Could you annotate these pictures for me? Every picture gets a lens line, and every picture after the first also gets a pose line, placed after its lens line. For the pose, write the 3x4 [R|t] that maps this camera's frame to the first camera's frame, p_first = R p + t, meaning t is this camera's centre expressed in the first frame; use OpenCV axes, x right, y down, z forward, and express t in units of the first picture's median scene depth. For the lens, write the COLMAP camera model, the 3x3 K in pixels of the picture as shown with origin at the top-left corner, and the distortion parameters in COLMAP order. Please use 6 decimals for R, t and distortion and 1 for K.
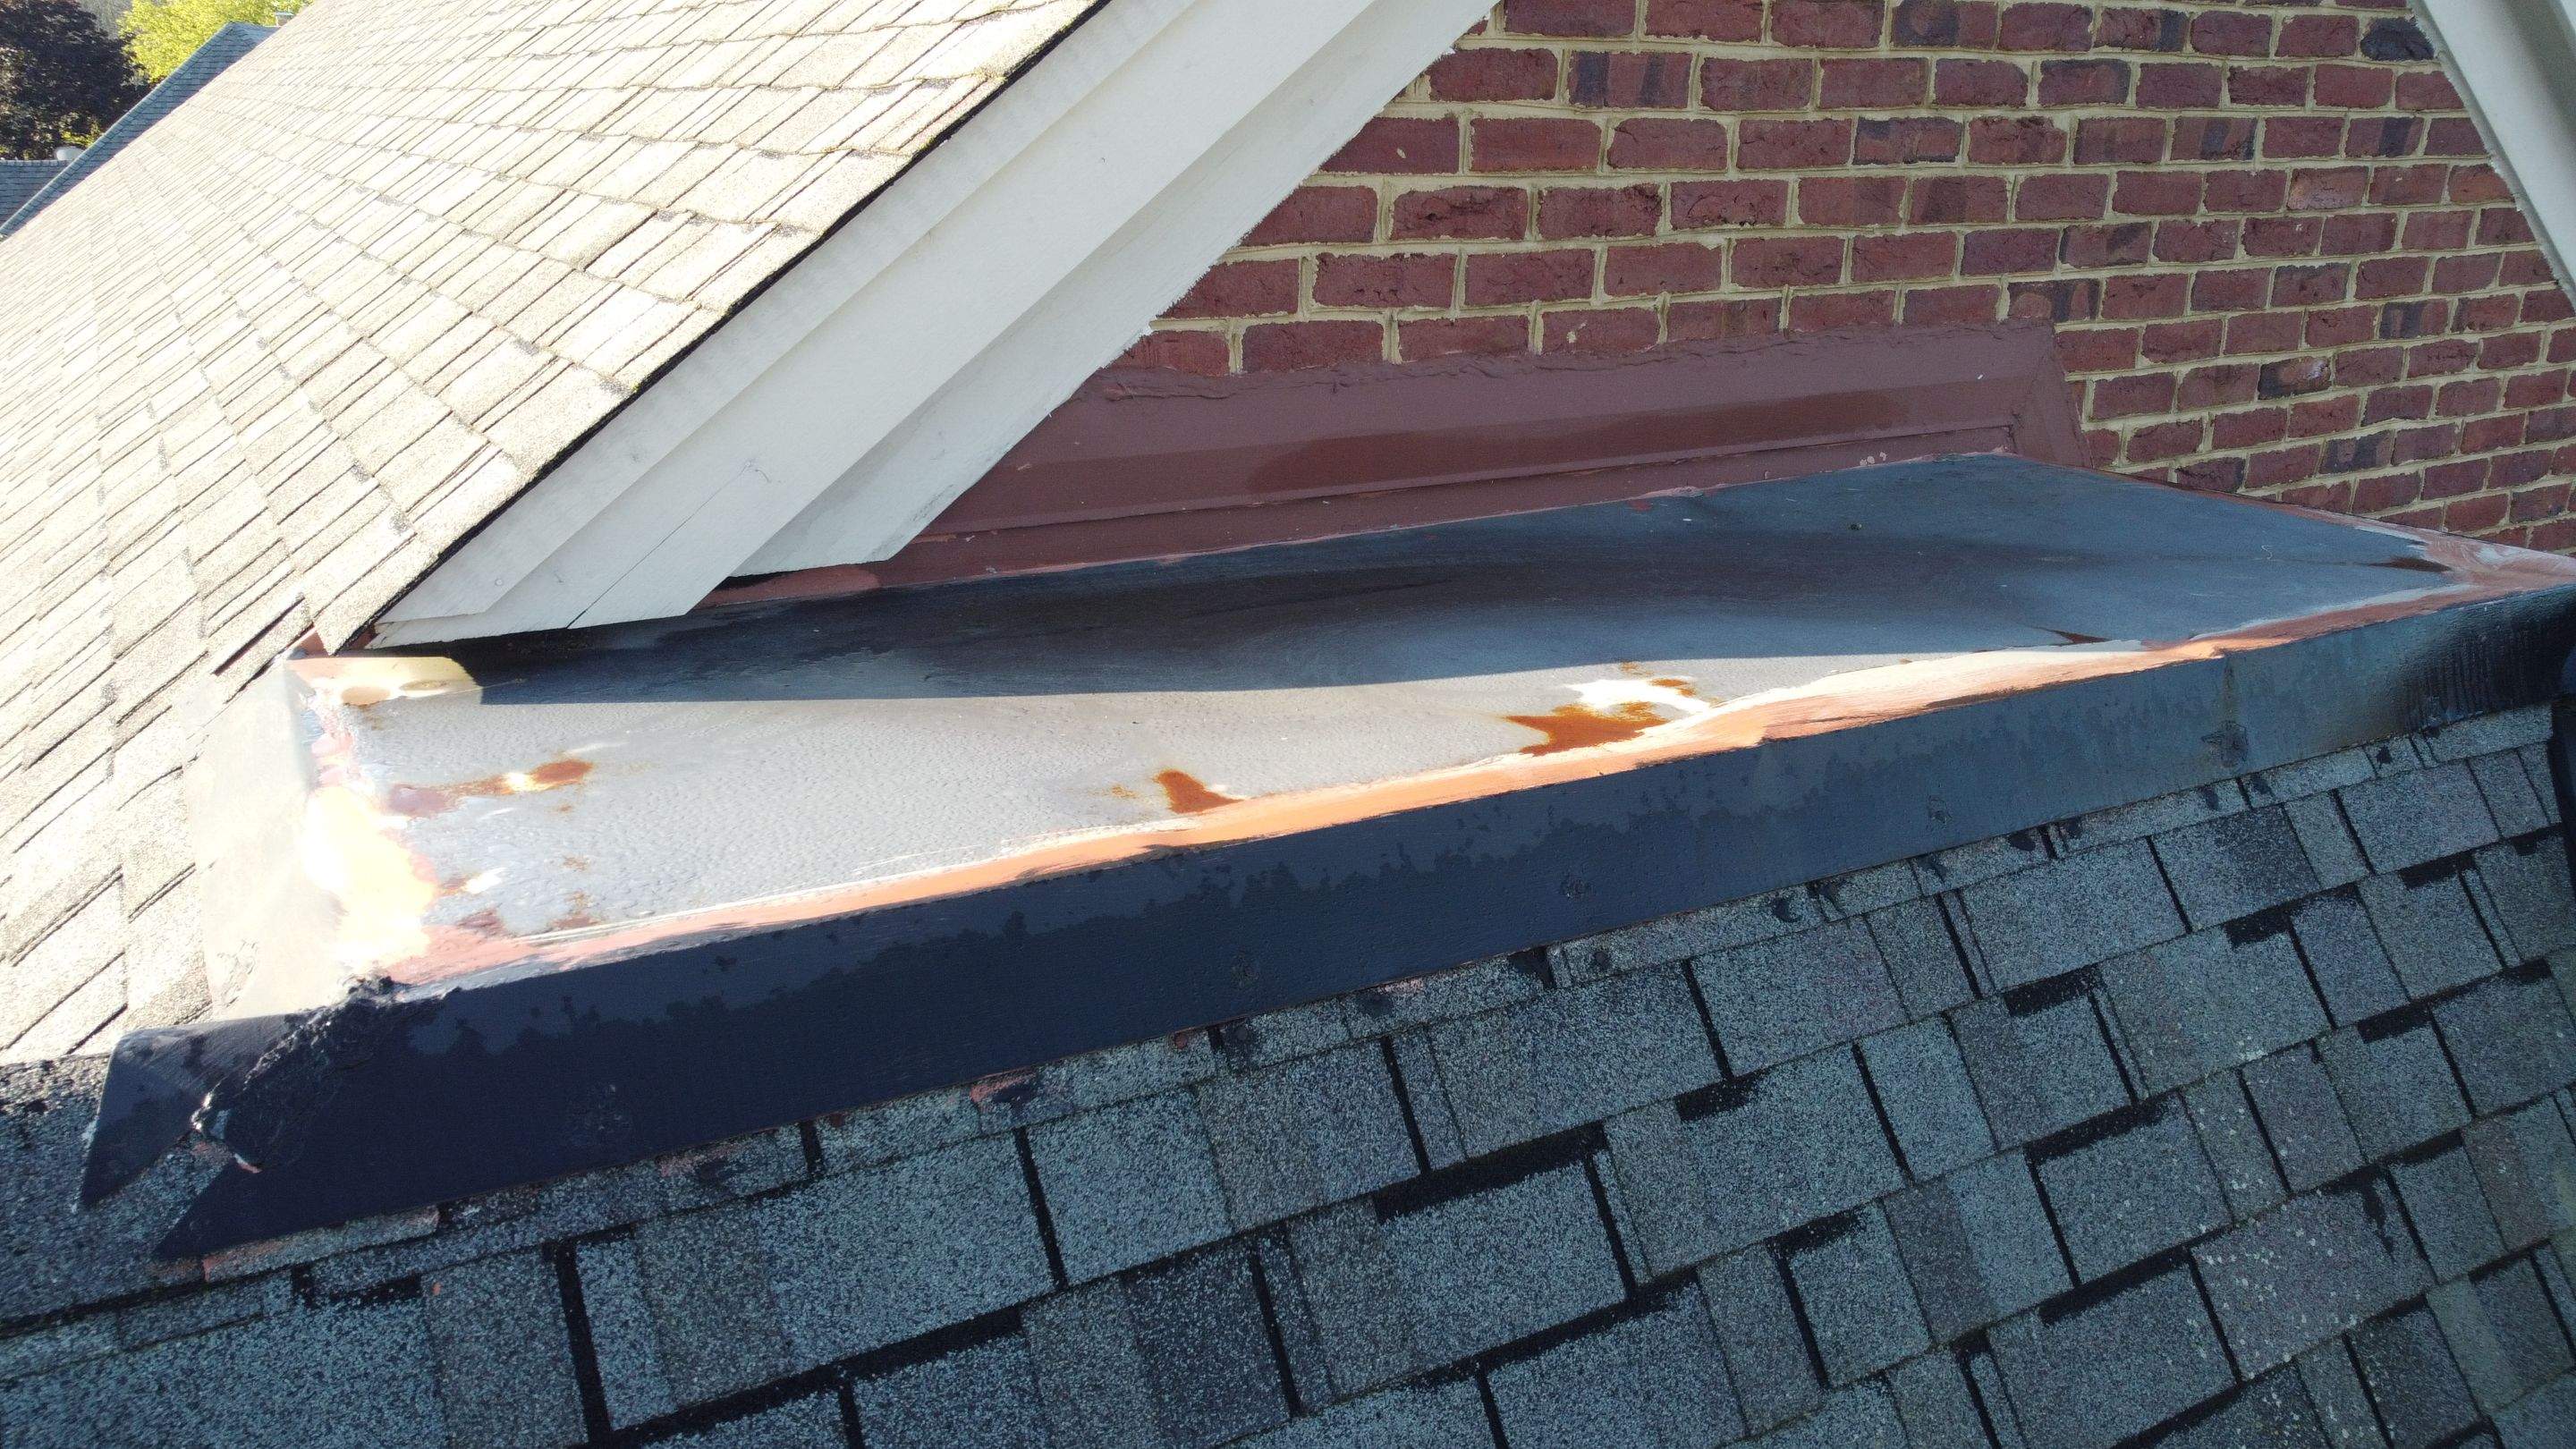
lens RADIAL K [[1934.2, 0, 1279.3], [0, 1934.2, 723.4], [0, 0, 1]] dist [0.009896, -0.010396]
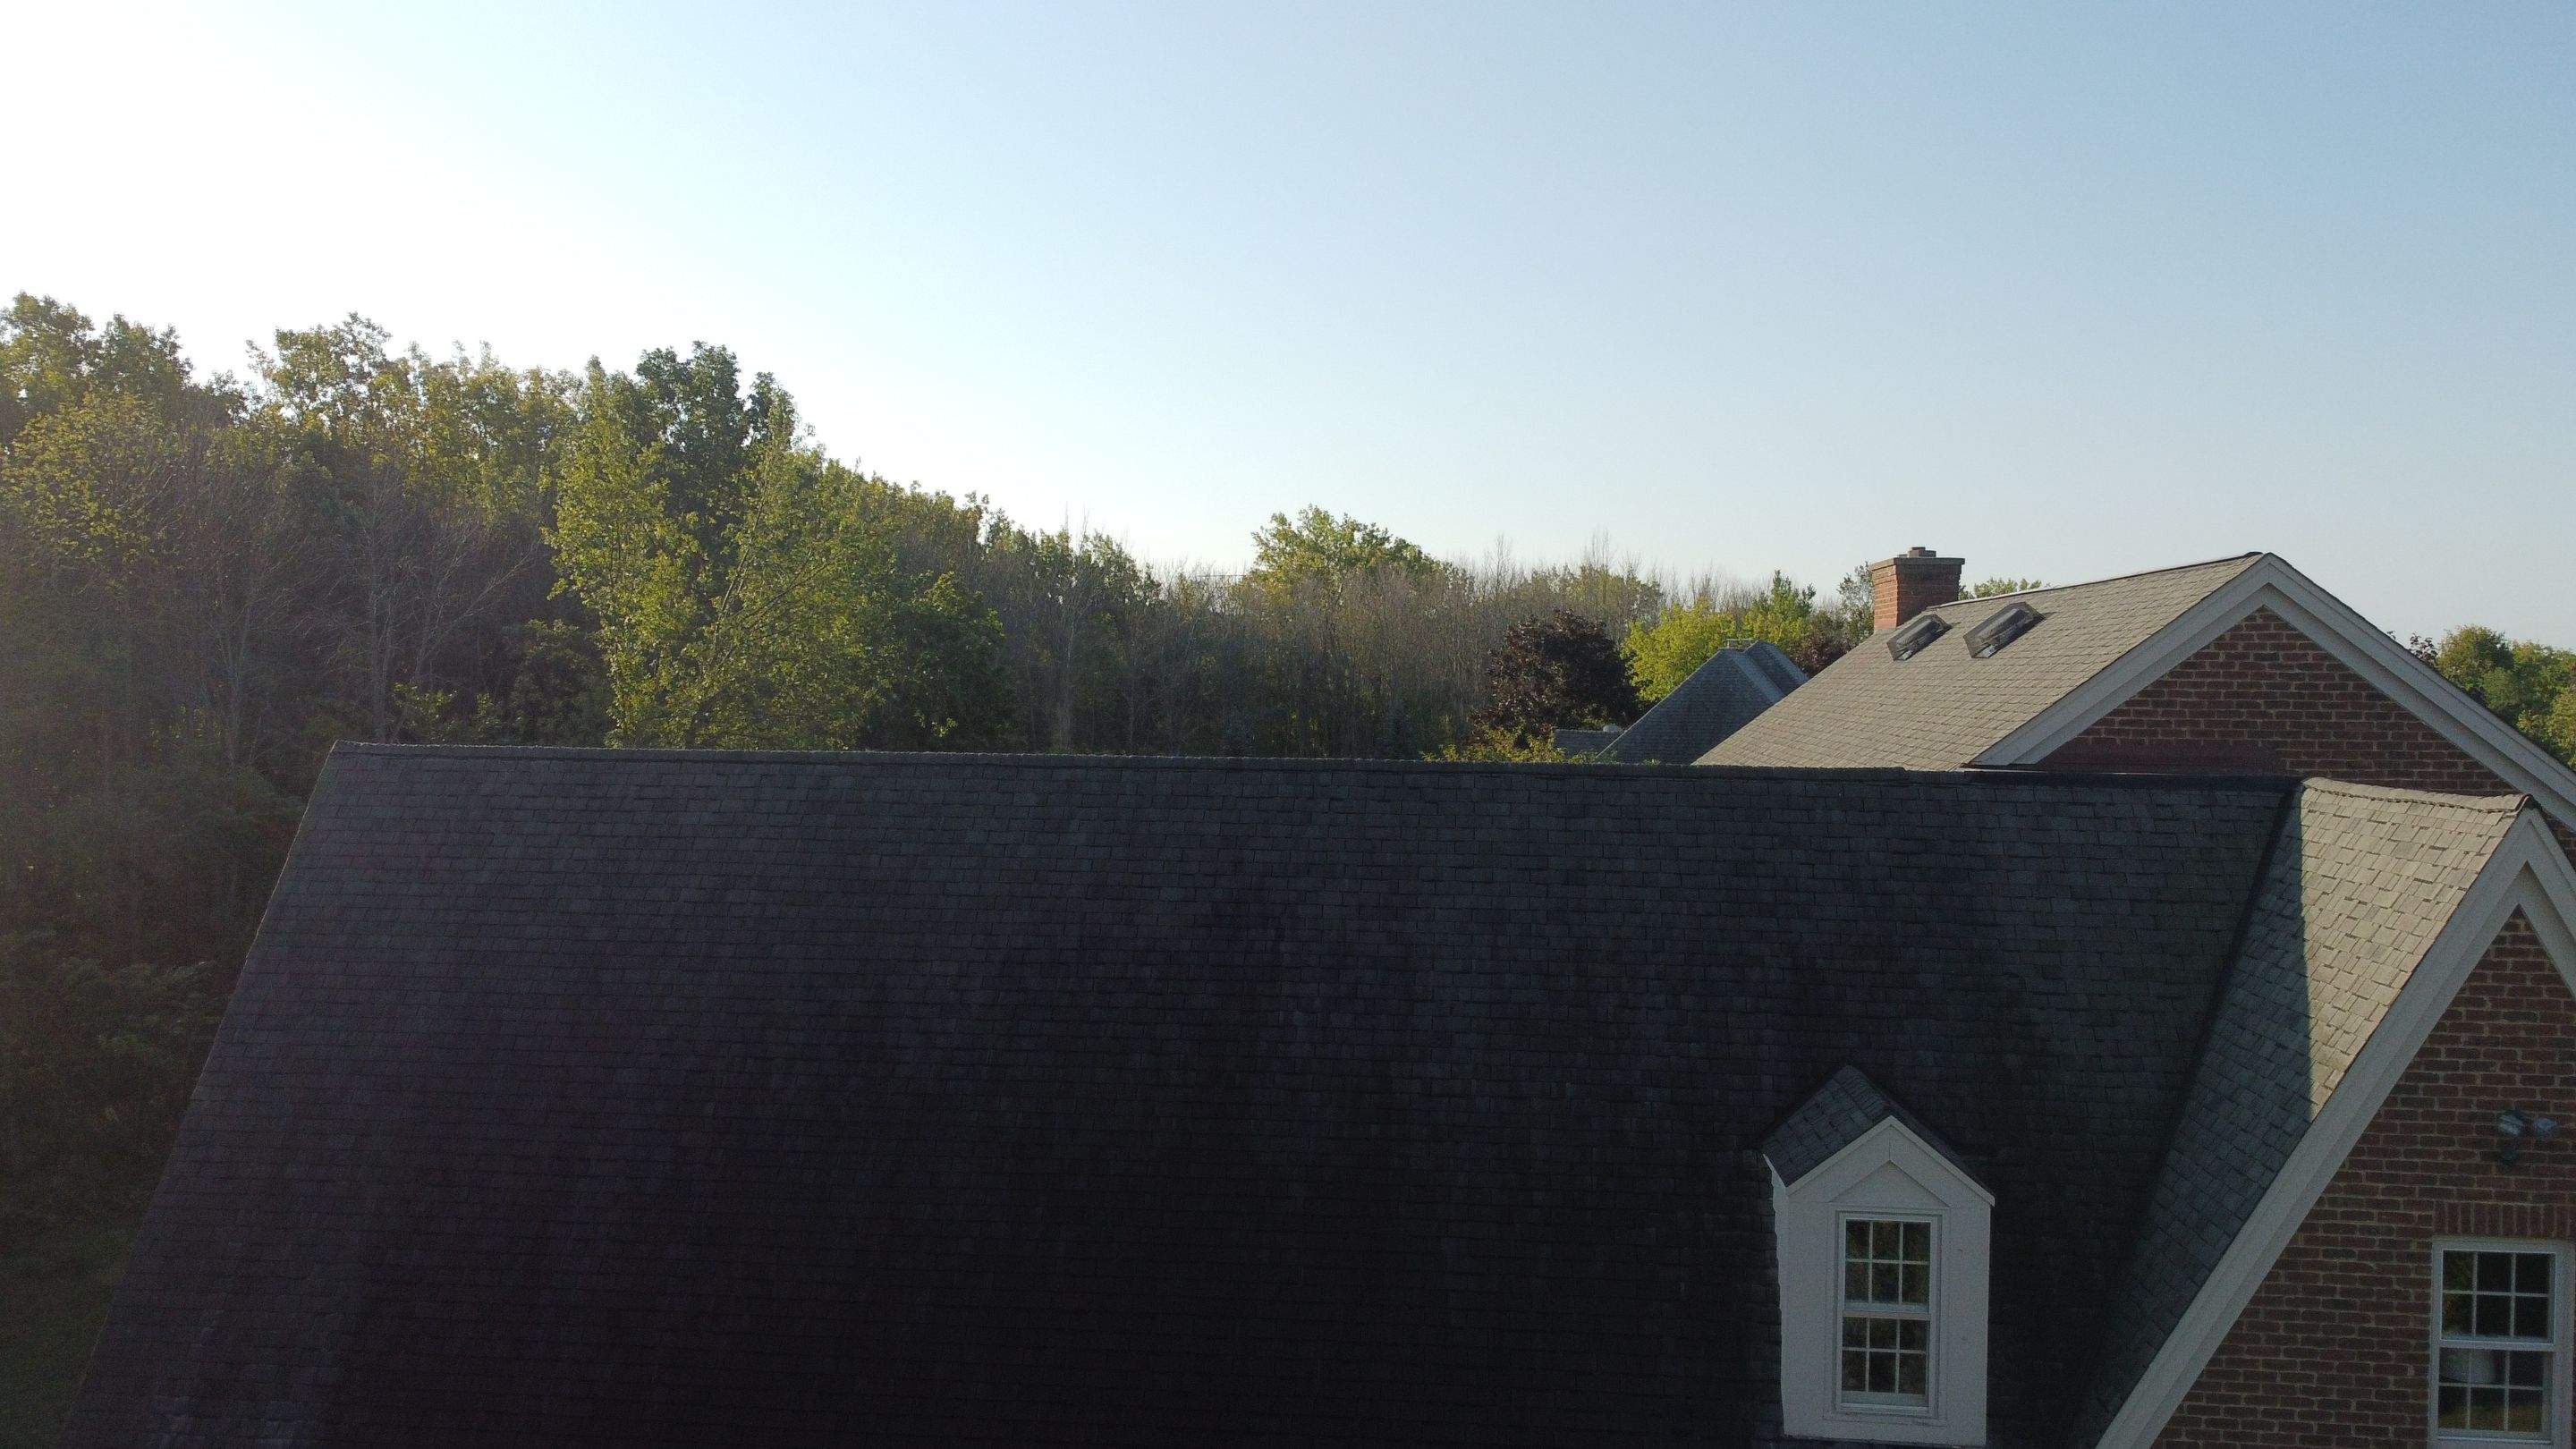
lens RADIAL K [[1934.2, 0, 1290.3], [0, 1934.2, 726.8], [0, 0, 1]] dist [0.009896, -0.010396]
pose [[0.802631, 0.019302, -0.596163, 2.297767], [-0.192110, 0.954583, -0.227738, 2.399272], [0.564692, 0.297319, 0.769886, -7.581150]]
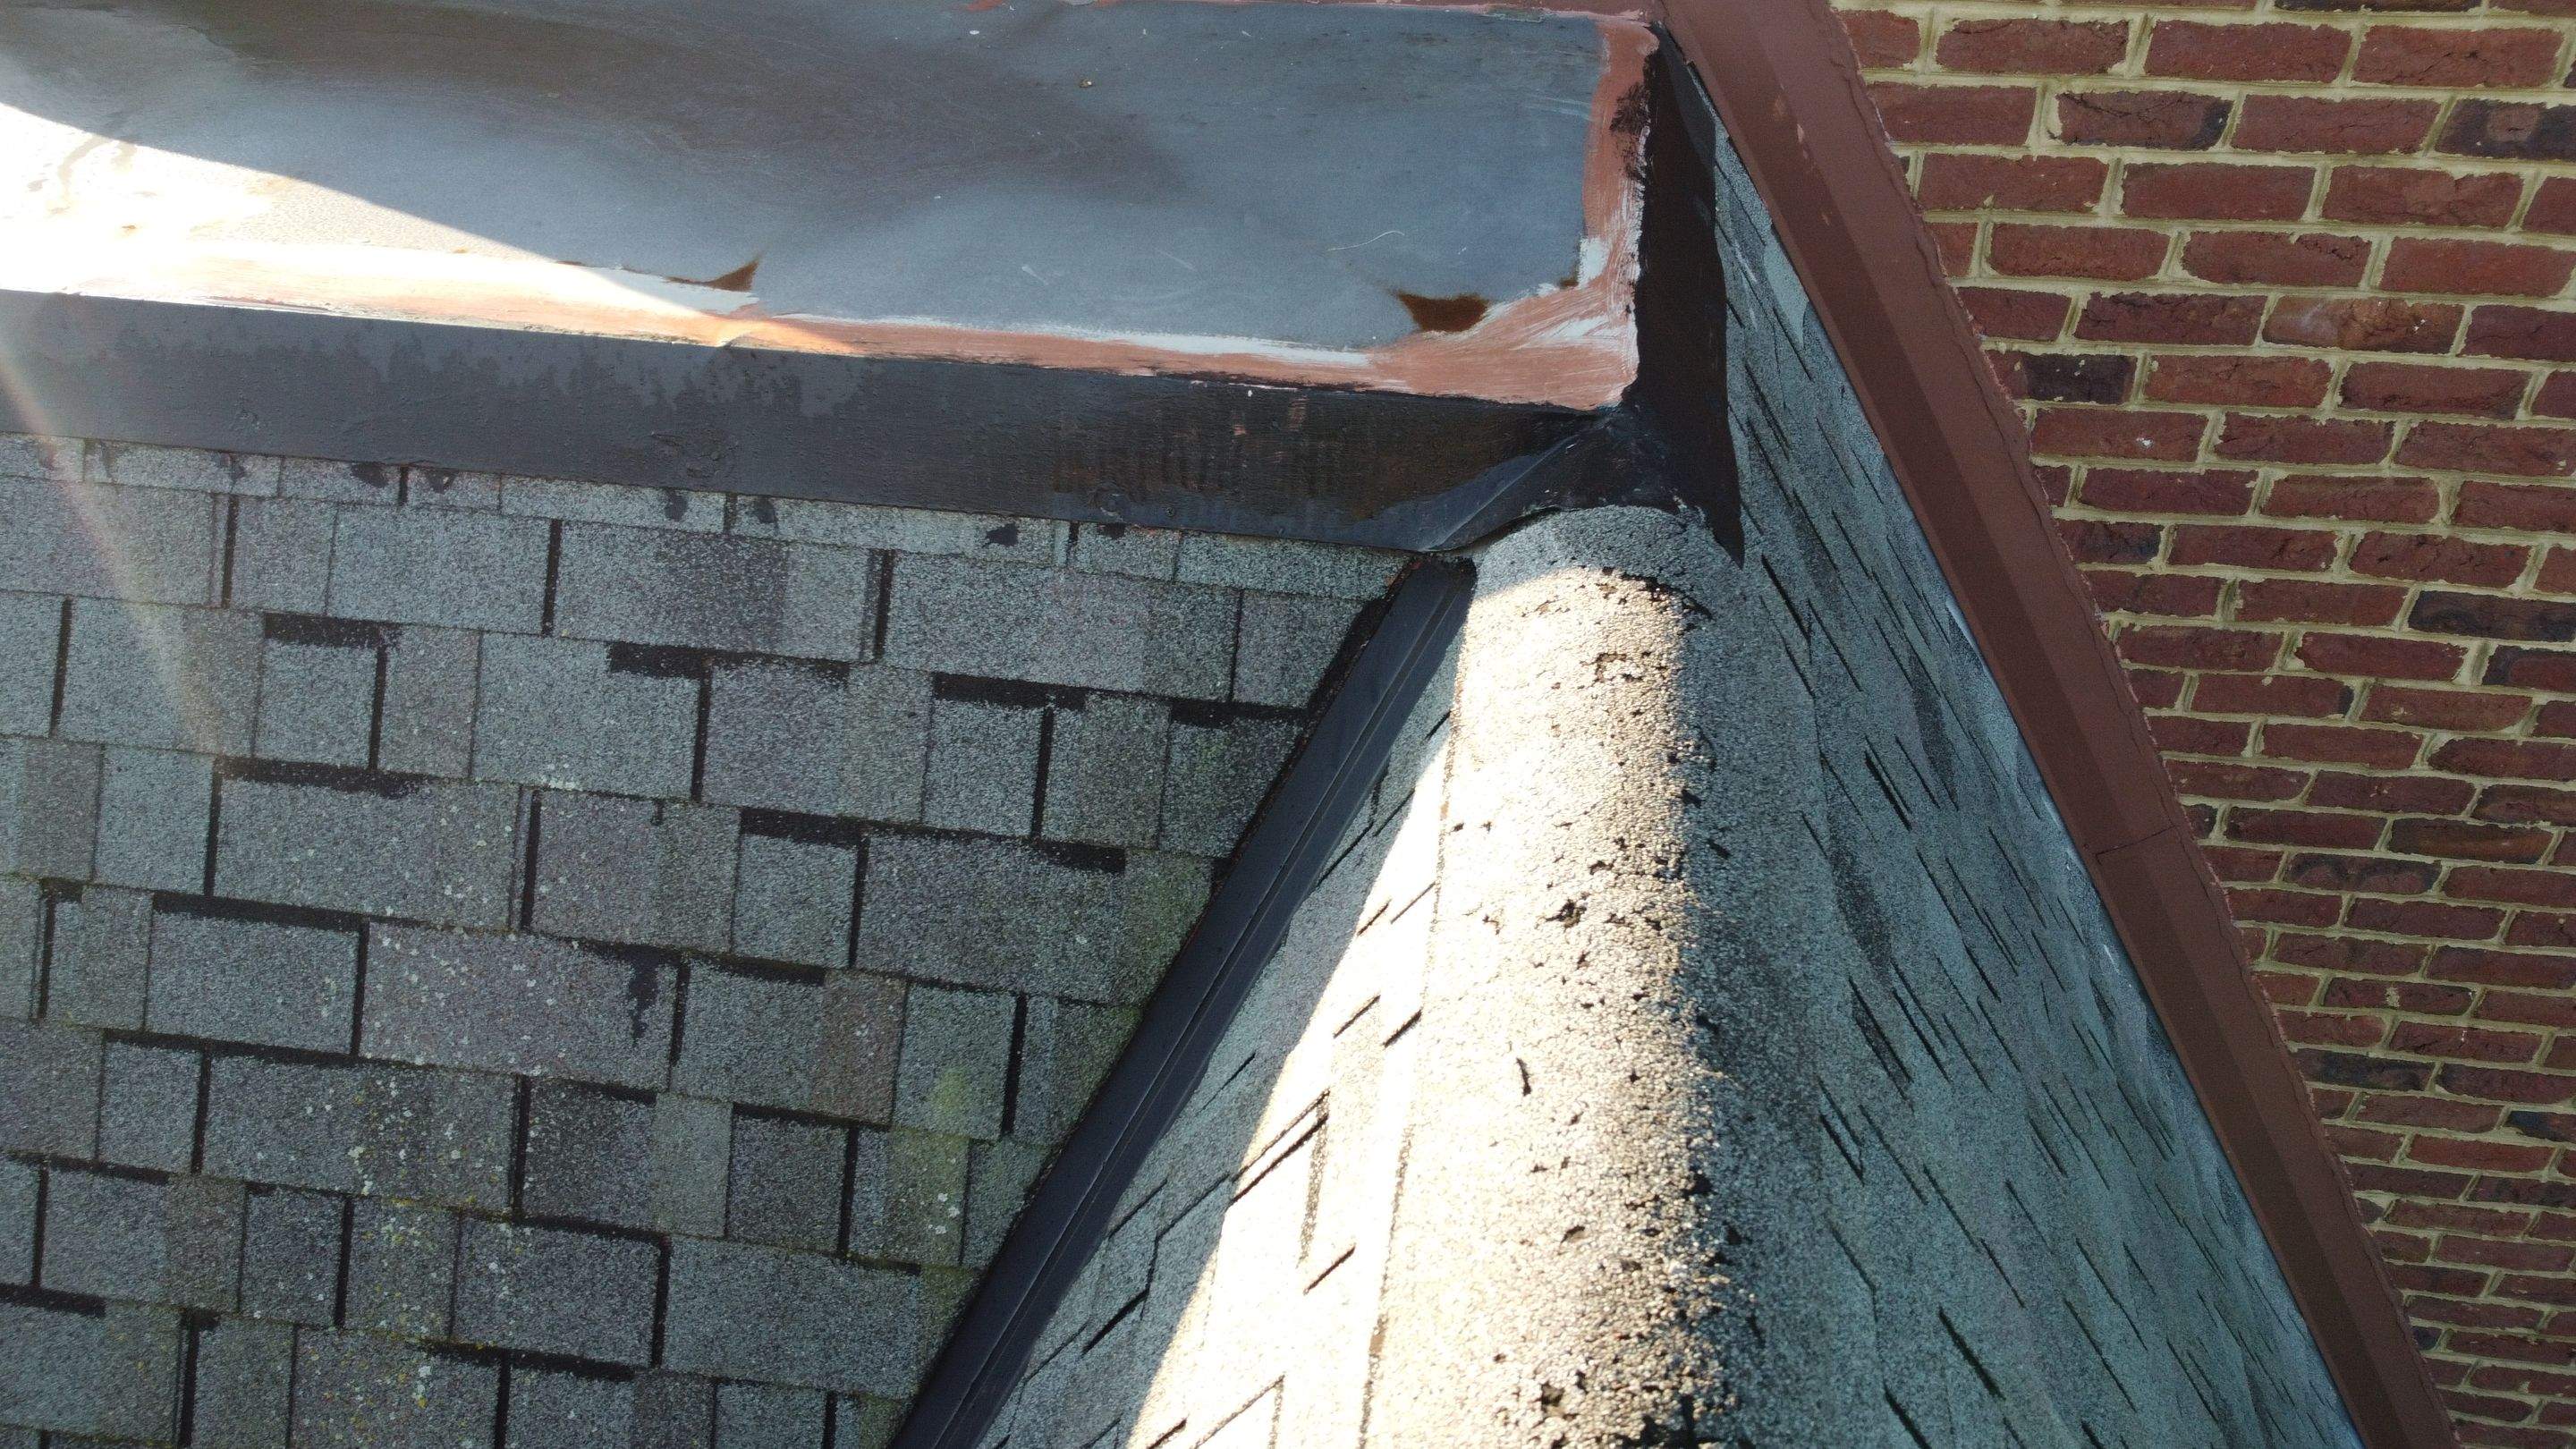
lens RADIAL K [[1934.2, 0, 1281.5], [0, 1934.2, 736.7], [0, 0, 1]] dist [0.009896, -0.010396]
pose [[0.776645, 0.375189, -0.506019, 1.199456], [-0.180548, 0.902161, 0.391802, -0.258329], [0.603511, -0.212931, 0.768398, 0.513888]]
